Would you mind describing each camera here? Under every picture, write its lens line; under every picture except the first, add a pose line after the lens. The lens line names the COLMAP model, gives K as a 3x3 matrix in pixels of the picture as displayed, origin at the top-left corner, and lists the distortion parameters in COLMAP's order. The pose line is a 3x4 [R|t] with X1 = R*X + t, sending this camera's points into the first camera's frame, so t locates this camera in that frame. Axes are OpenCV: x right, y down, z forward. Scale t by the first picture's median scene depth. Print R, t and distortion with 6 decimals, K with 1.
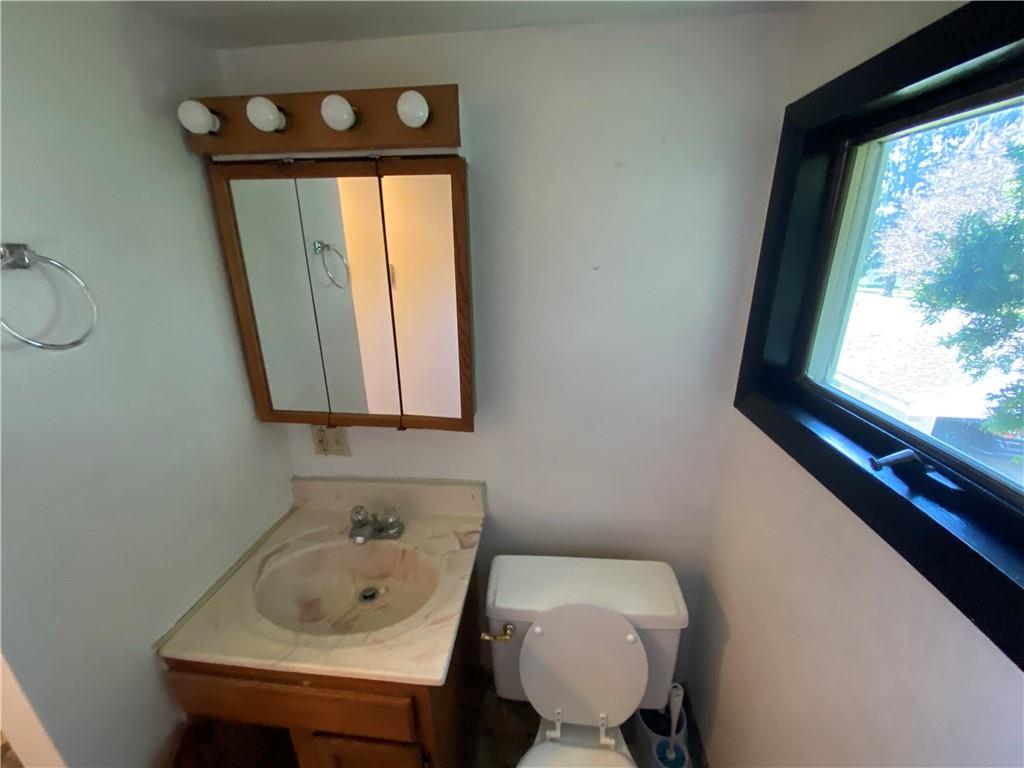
lens RADIAL K [[407.1, 0, 512.2], [0, 407.1, 377.9], [0, 0, 1]] dist [-0.002973, -0.009772]
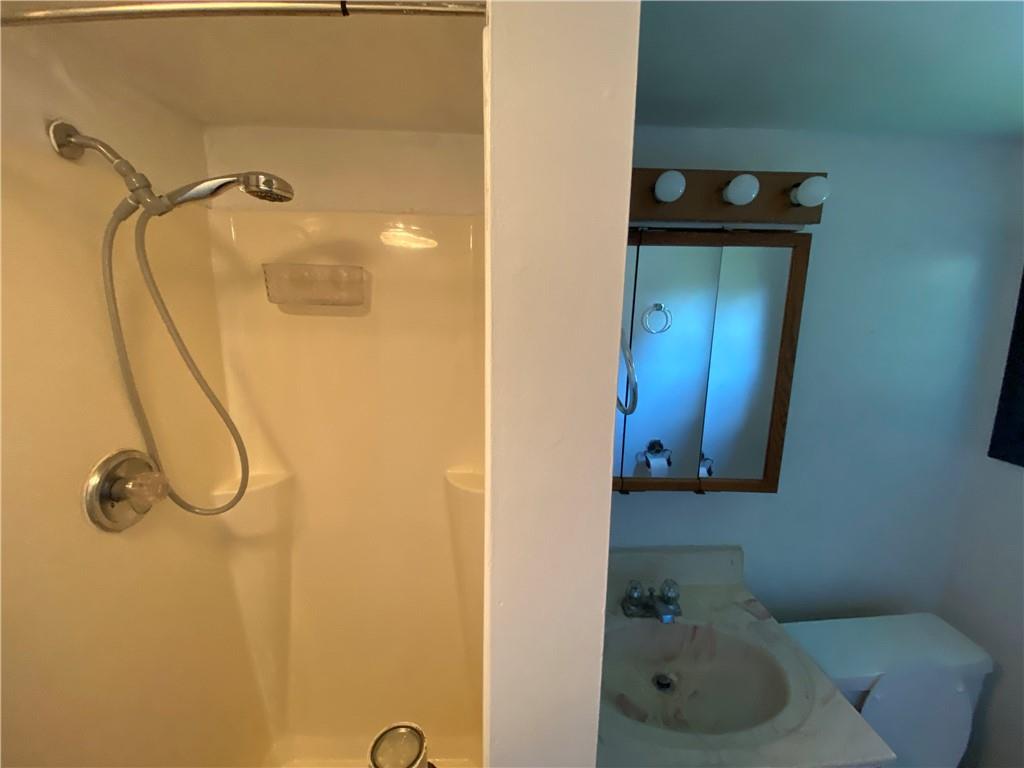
lens RADIAL K [[407.1, 0, 508.3], [0, 407.1, 379.6], [0, 0, 1]] dist [-0.002973, -0.009772]
pose [[0.992309, -0.006186, 0.123629, -0.860931], [0.023774, 0.989681, -0.141301, -0.015458], [-0.121479, 0.143153, 0.982217, 0.067388]]
